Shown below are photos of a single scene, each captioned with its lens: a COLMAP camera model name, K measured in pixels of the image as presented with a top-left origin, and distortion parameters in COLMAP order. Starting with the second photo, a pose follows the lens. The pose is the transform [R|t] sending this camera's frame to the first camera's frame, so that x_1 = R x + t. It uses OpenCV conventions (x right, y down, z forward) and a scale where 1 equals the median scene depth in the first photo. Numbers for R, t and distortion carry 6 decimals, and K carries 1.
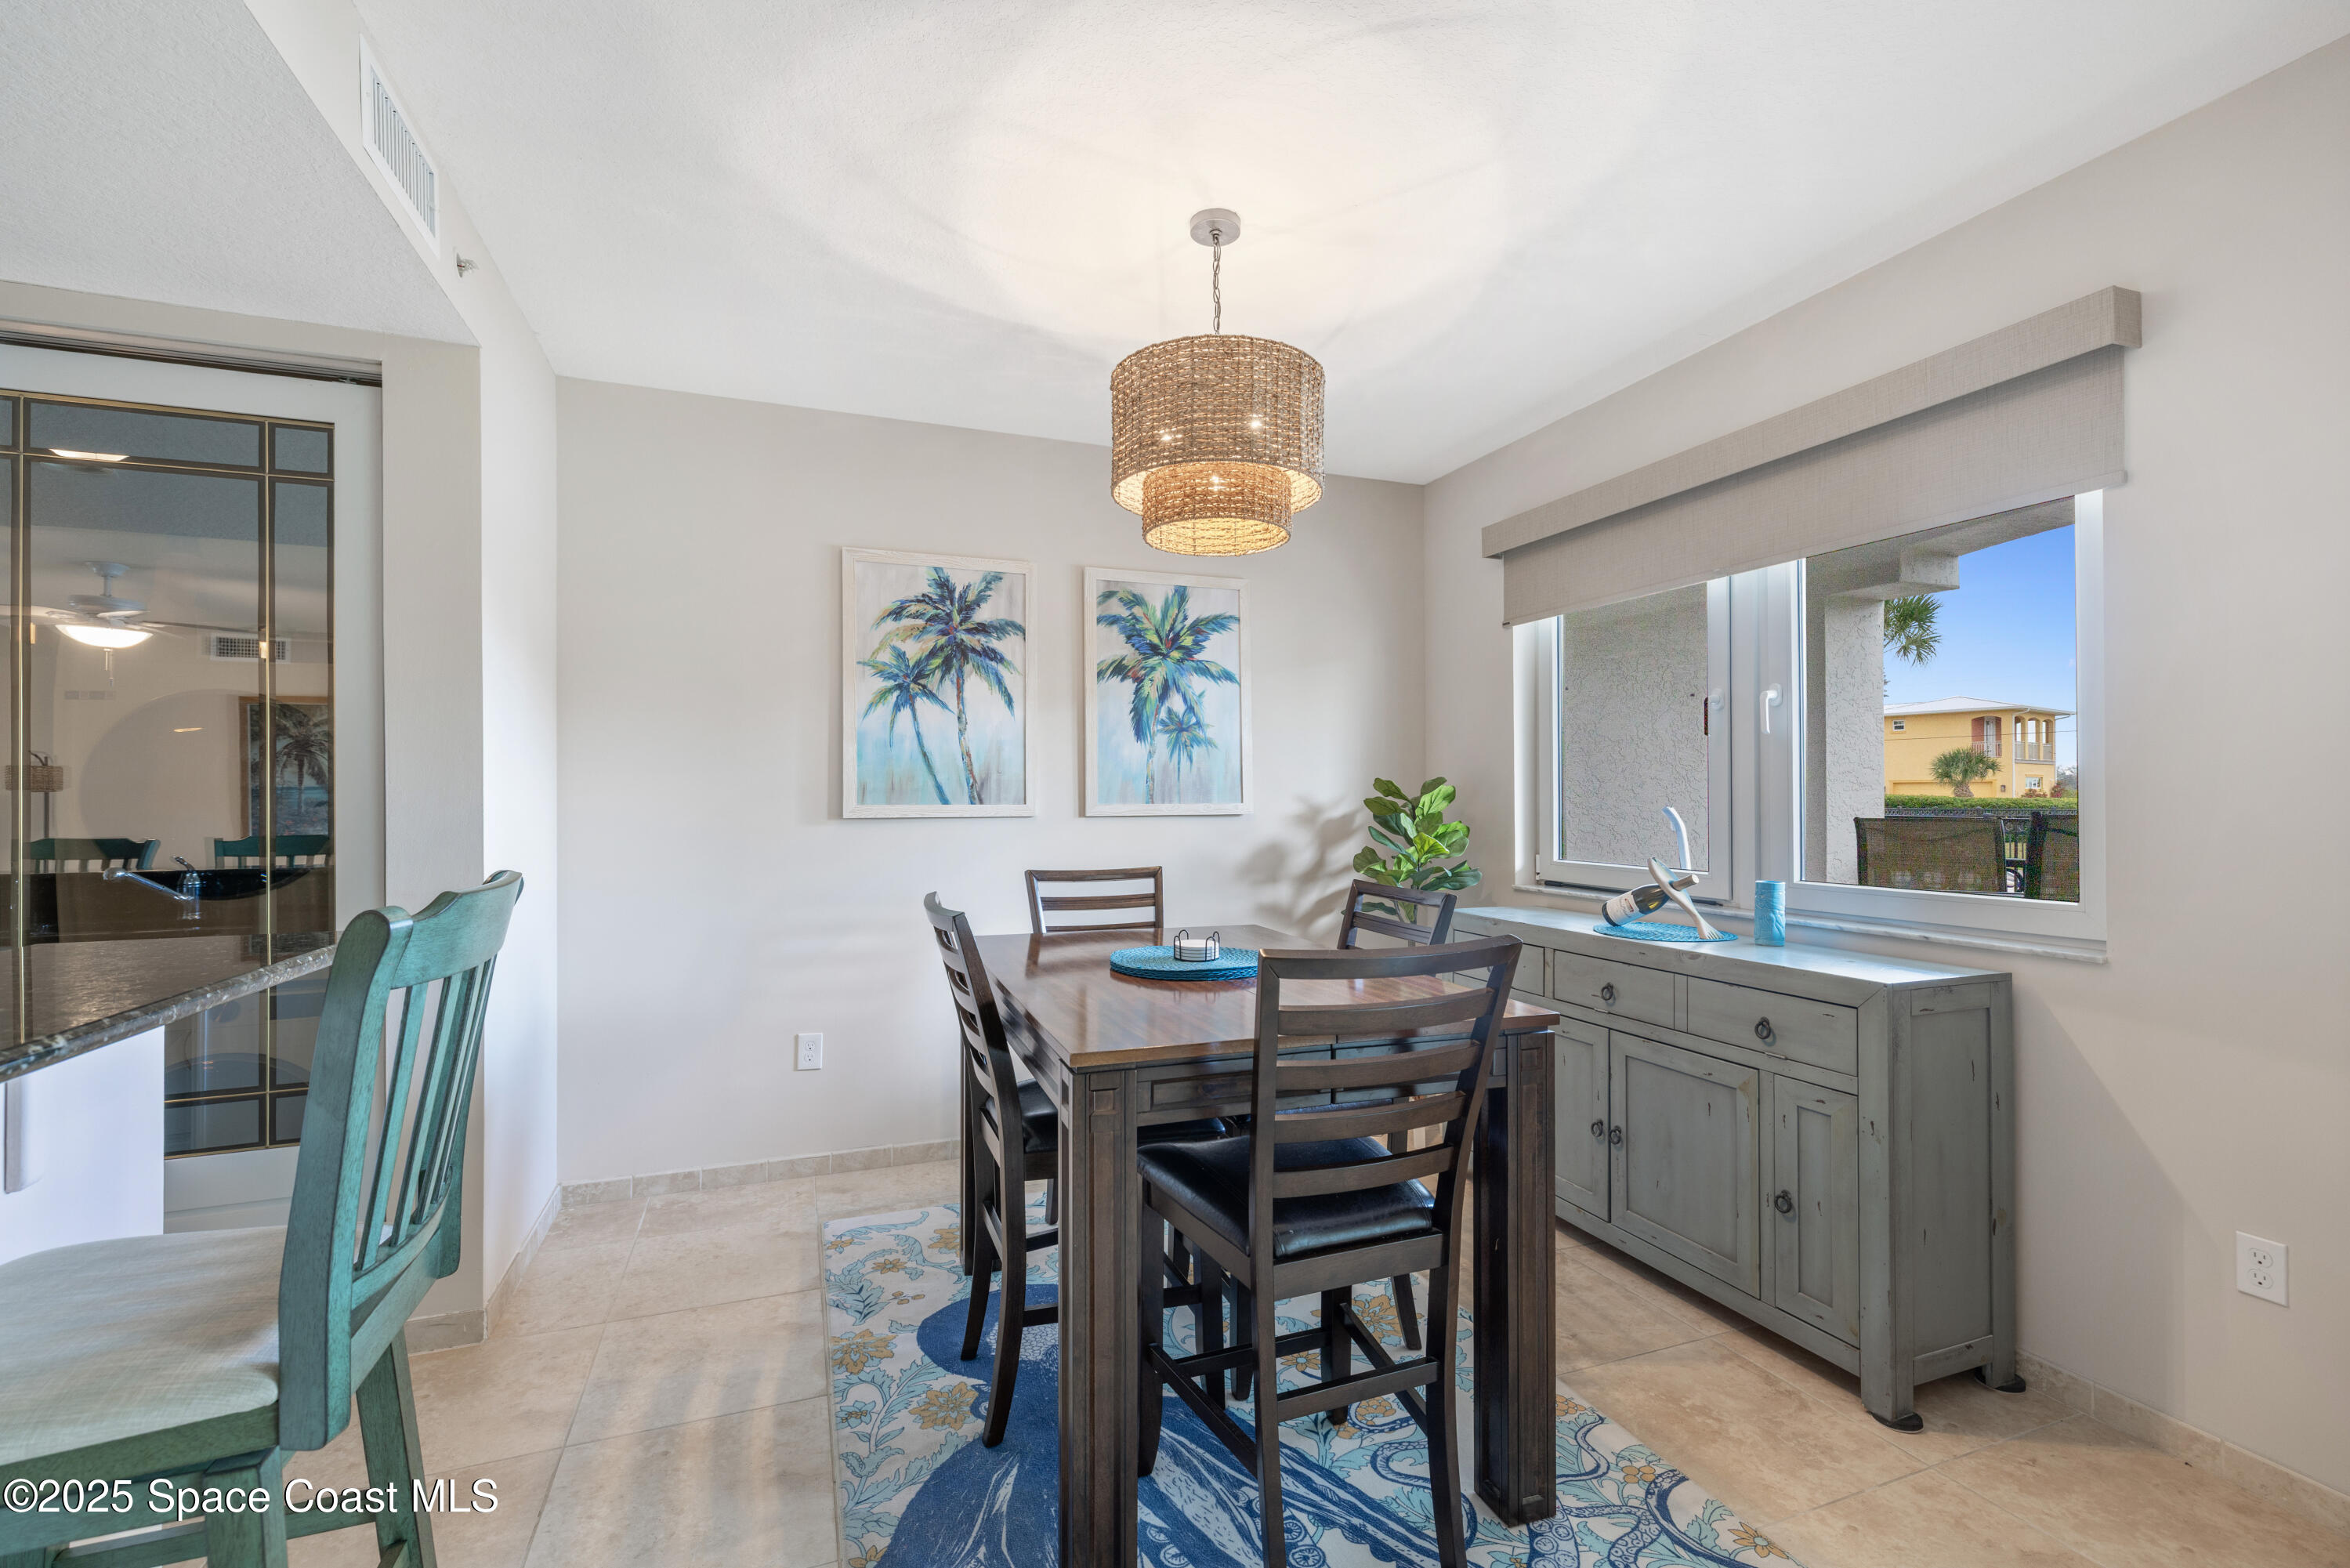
lens RADIAL K [[1025.8, 0, 1178.2], [0, 1025.8, 794.5], [0, 0, 1]] dist [-0.000860, -0.000543]
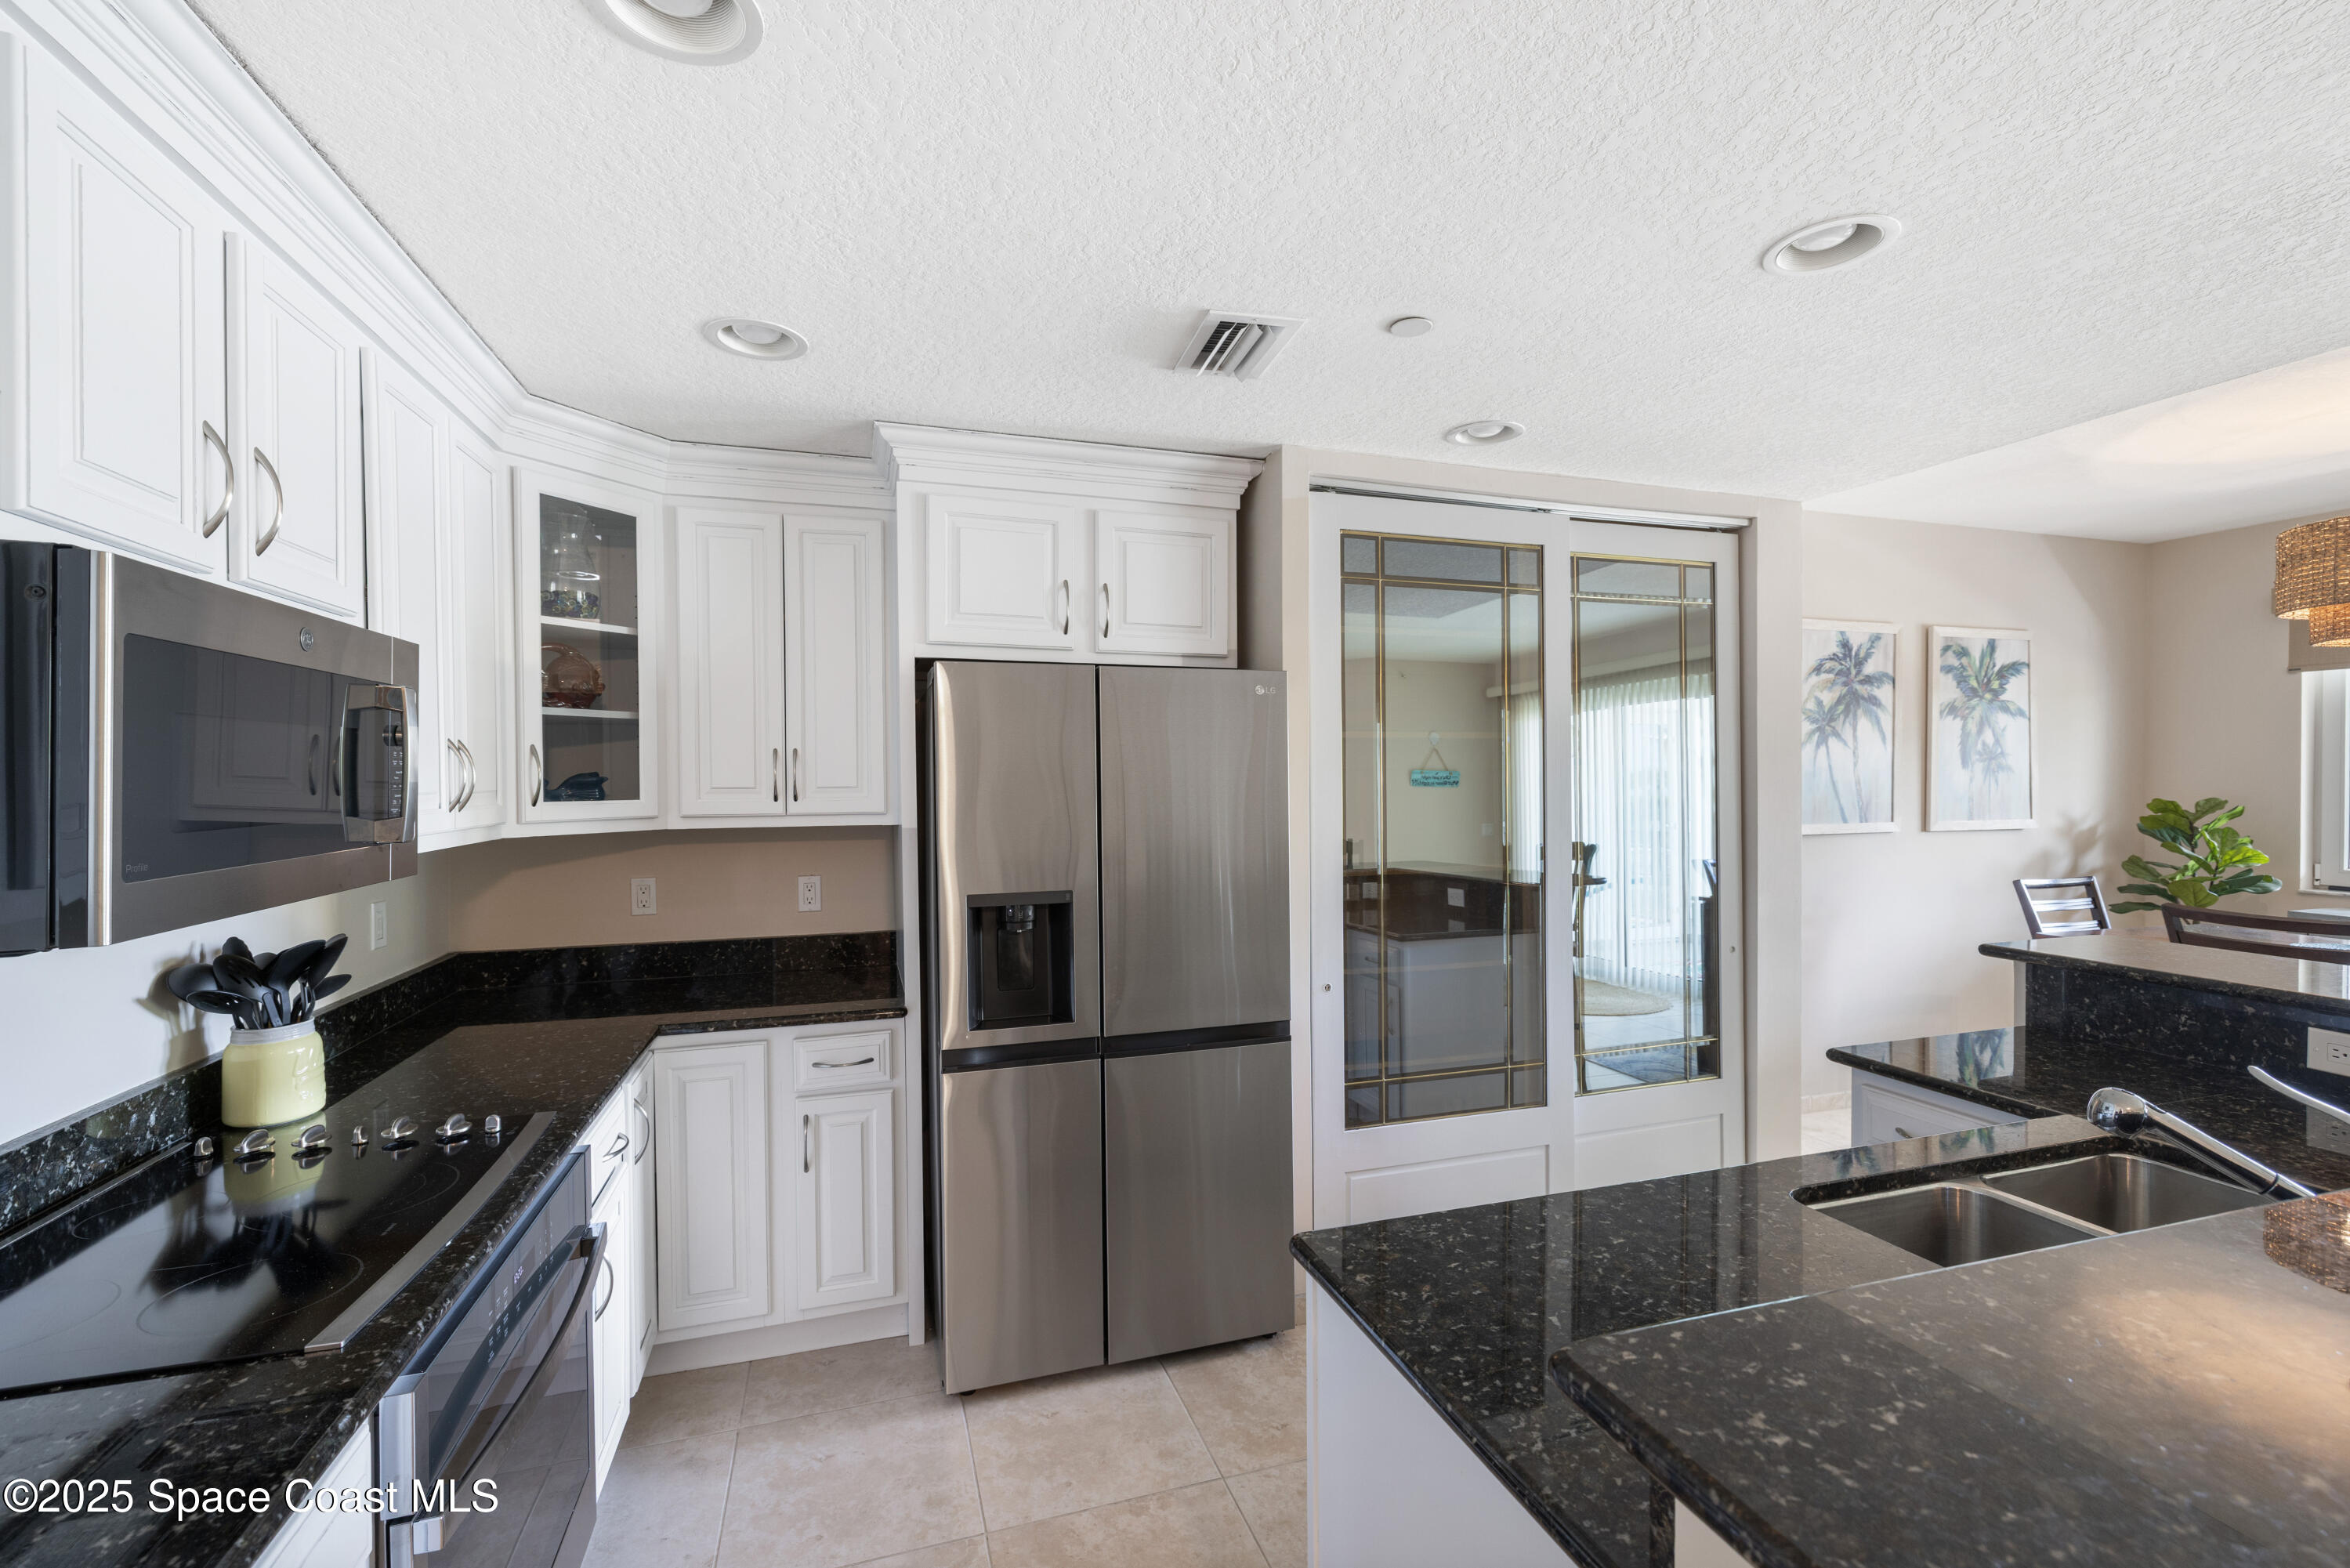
lens RADIAL K [[1025.8, 0, 1178.0], [0, 1025.8, 780.2], [0, 0, 1]] dist [-0.000860, -0.000543]
pose [[0.999006, -0.001597, -0.044542, -0.954450], [0.002107, 0.999933, 0.011407, -0.056854], [0.044520, -0.011489, 0.998942, -0.260071]]
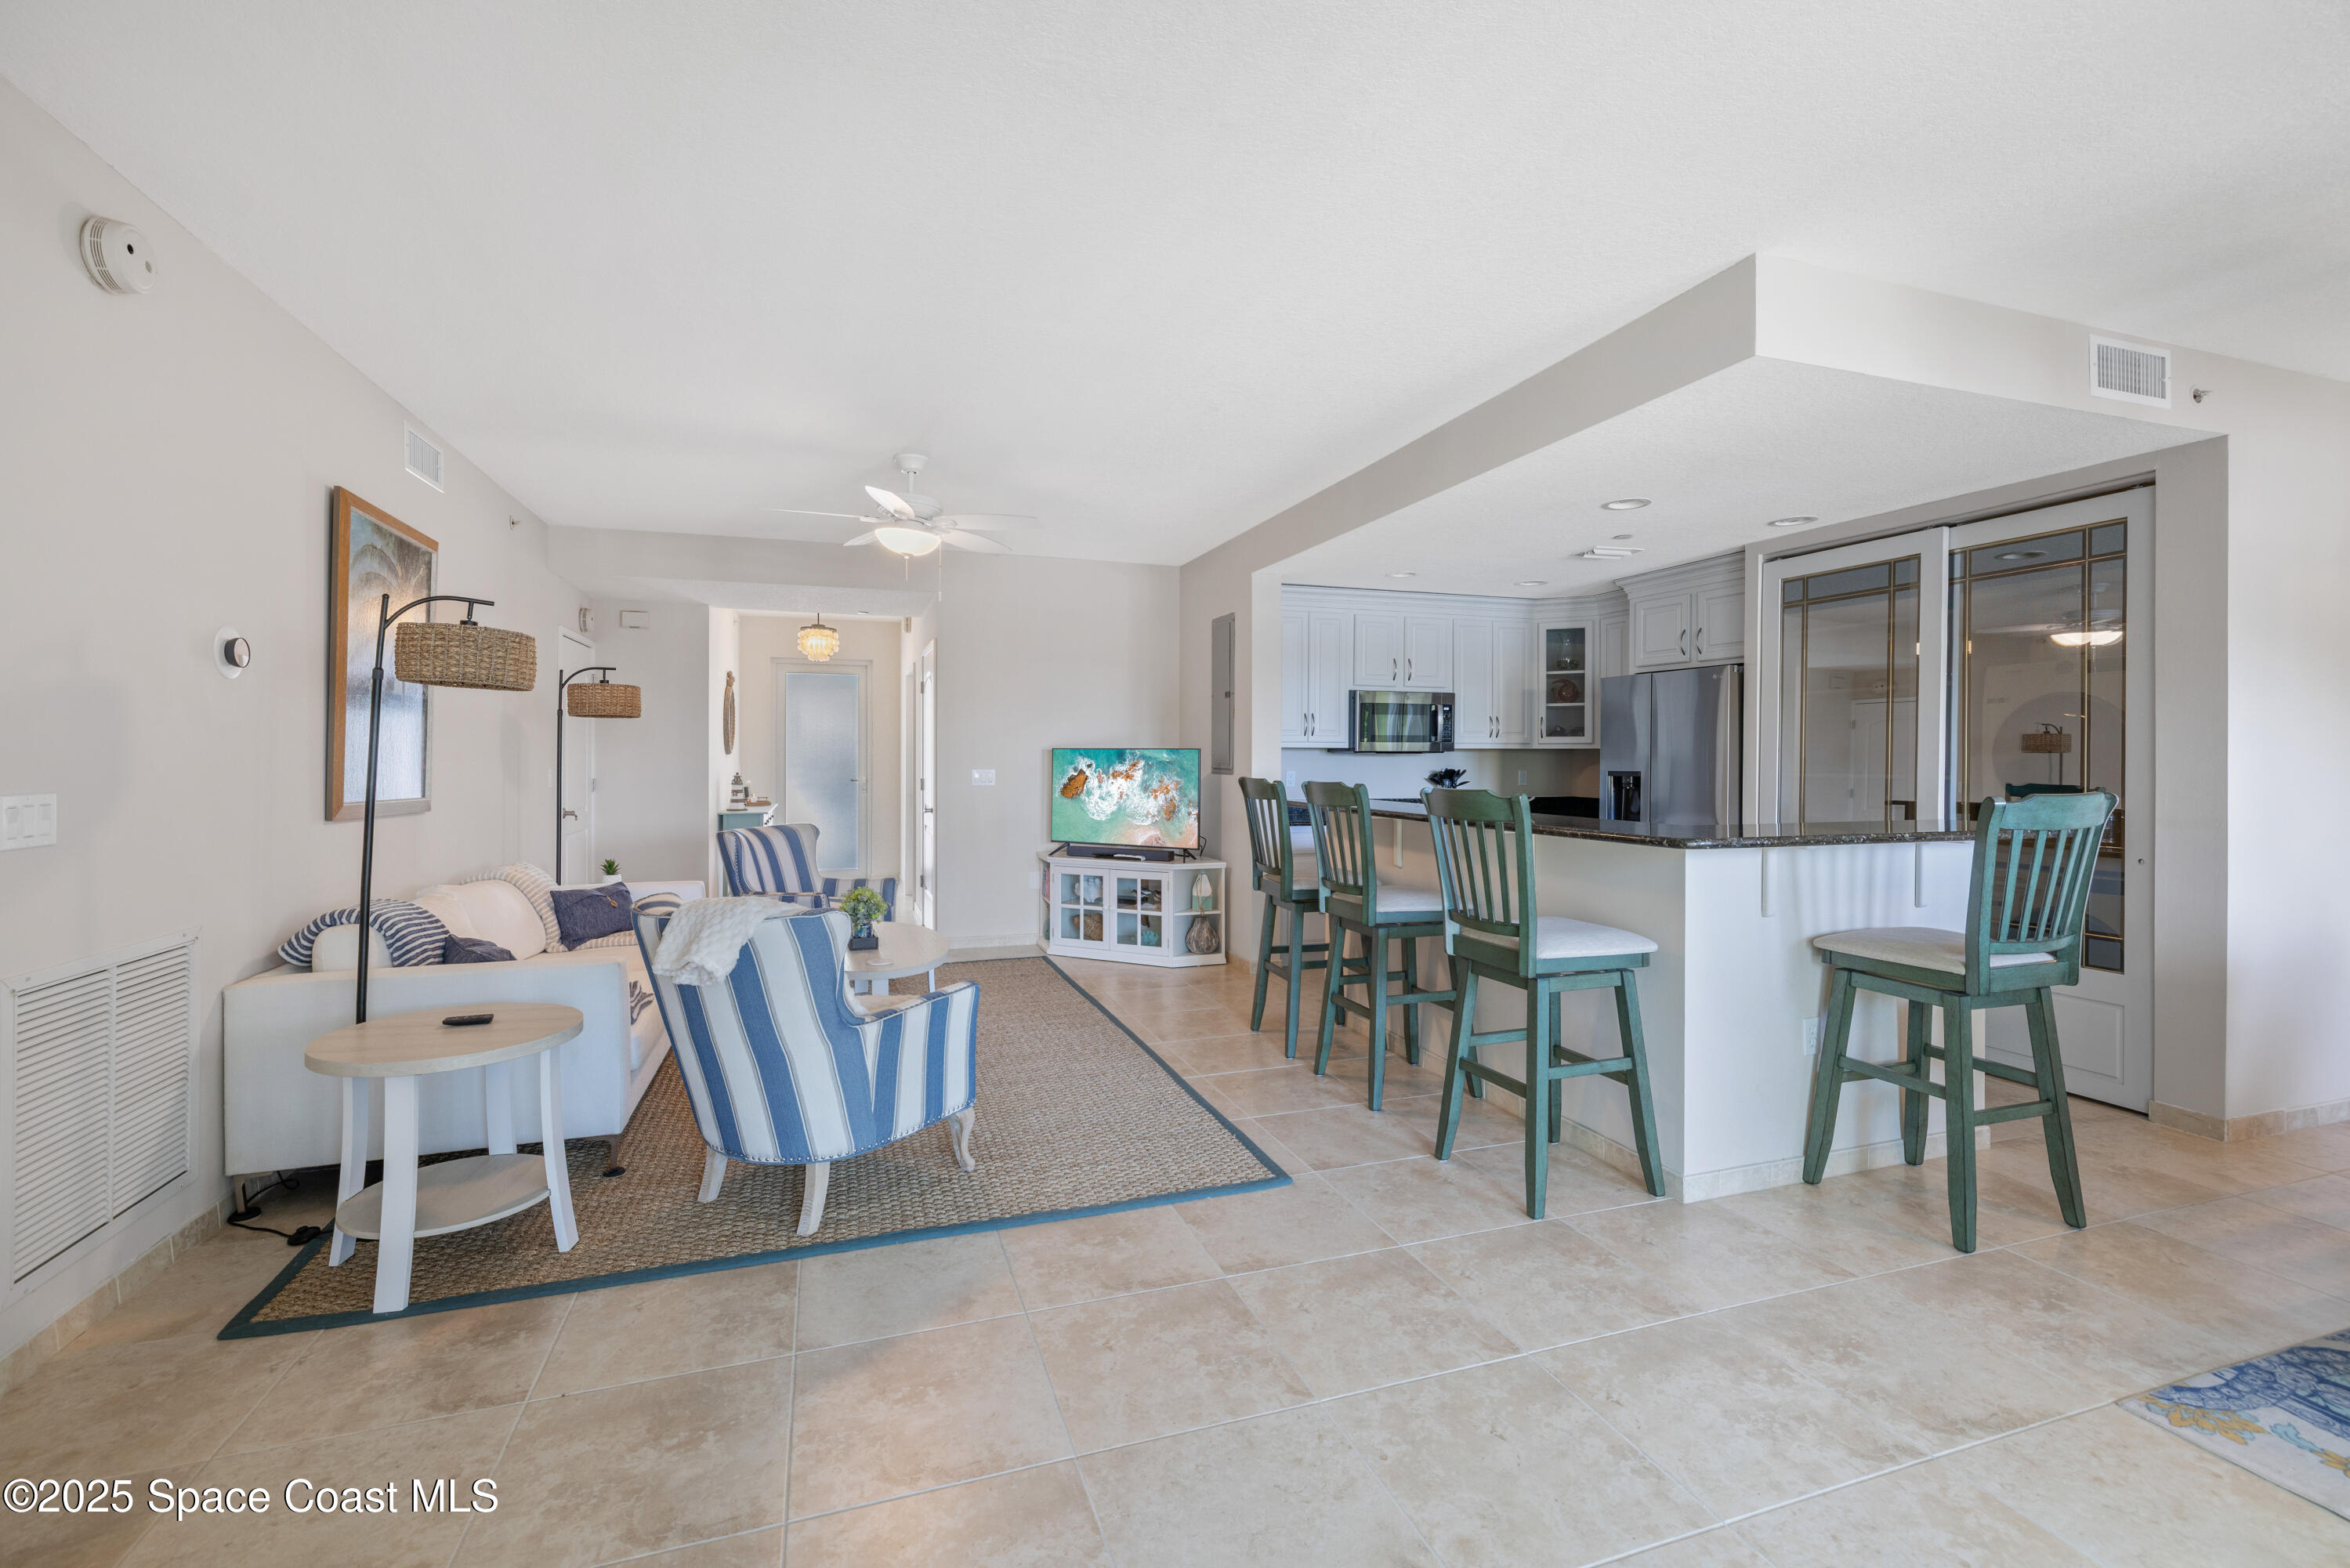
lens RADIAL K [[1025.8, 0, 1172.6], [0, 1025.8, 774.0], [0, 0, 1]] dist [-0.000860, -0.000543]
pose [[-0.014294, 0.013652, -0.999805, 0.499390], [0.000766, 0.999907, 0.013643, 0.006352], [0.999898, -0.000571, -0.014303, -0.285274]]
